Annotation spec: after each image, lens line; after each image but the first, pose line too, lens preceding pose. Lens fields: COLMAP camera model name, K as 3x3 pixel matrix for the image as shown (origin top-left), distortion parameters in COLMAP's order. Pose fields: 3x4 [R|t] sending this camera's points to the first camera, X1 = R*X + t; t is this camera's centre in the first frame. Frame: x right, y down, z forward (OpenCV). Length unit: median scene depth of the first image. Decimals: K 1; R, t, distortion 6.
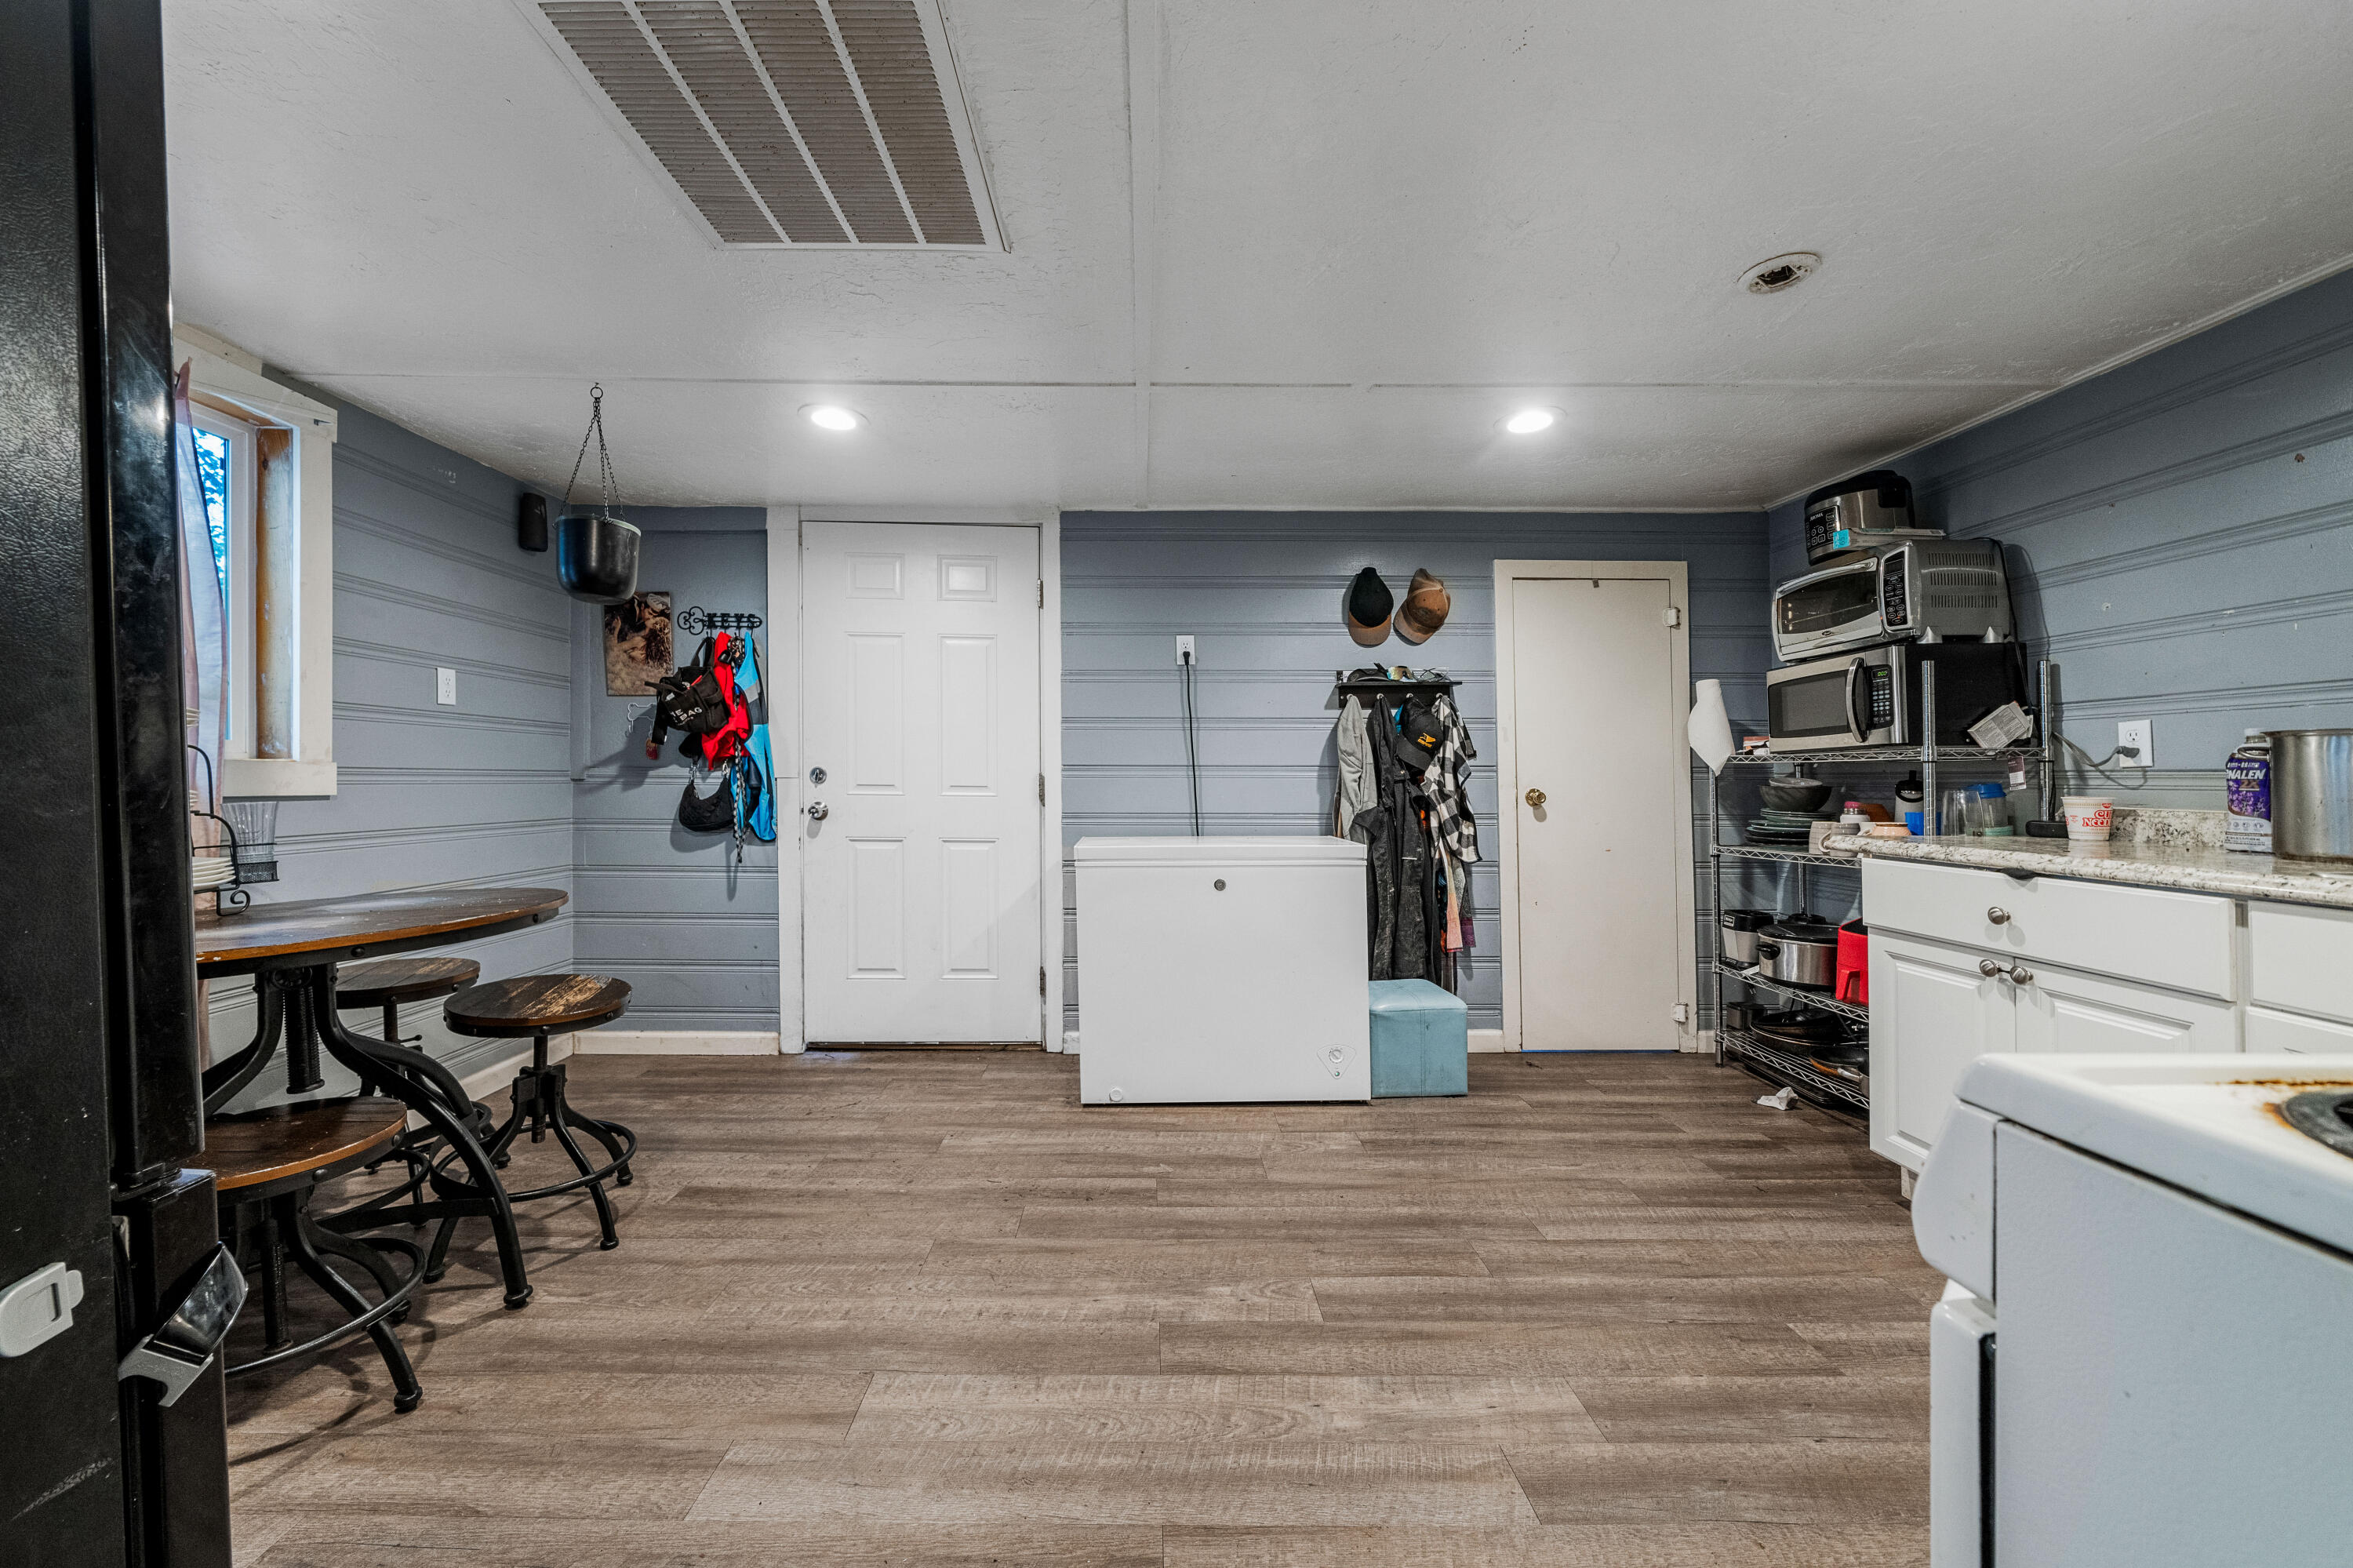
lens RADIAL K [[812.7, 0, 1131.3], [0, 812.7, 786.0], [0, 0, 1]] dist [-0.017213, 0.002296]
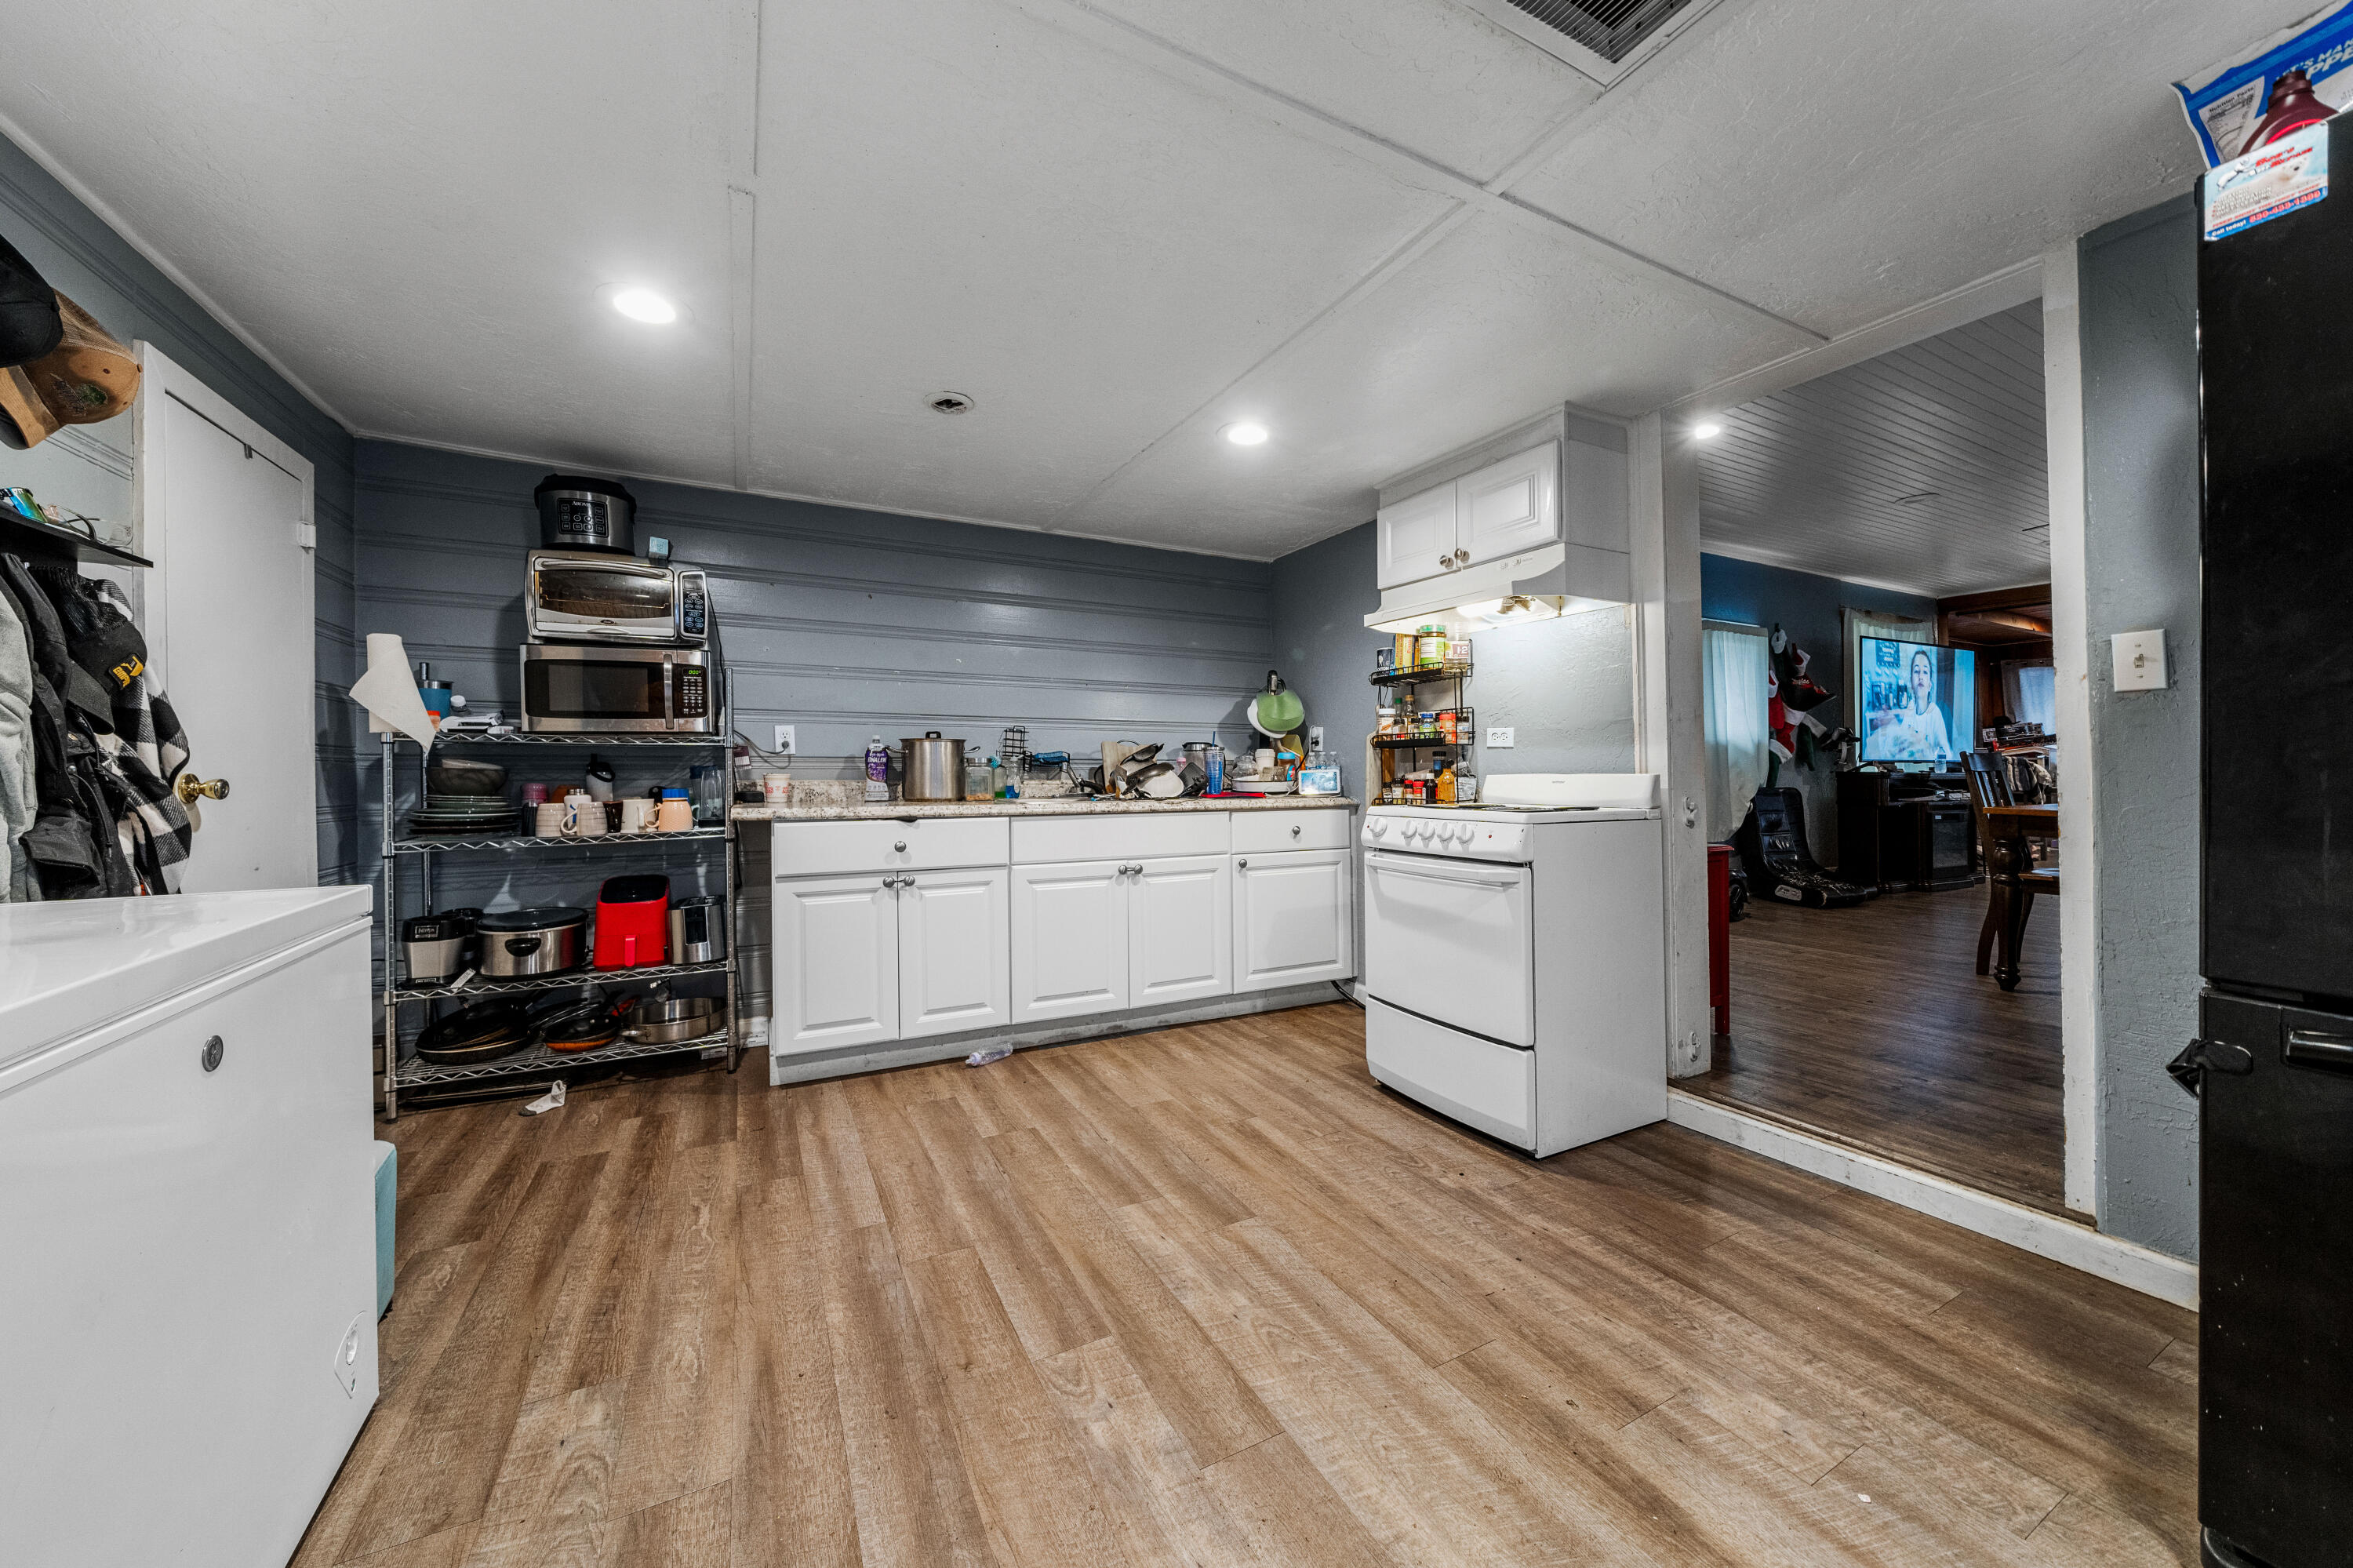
lens RADIAL K [[823.7, 0, 1134.1], [0, 823.7, 740.6], [0, 0, 1]] dist [-0.012457, -0.000004]
pose [[-0.435576, 0.031233, 0.899610, -0.492461], [0.007293, 0.999488, -0.031170, 0.004374], [-0.900122, -0.007016, -0.435580, 1.062764]]
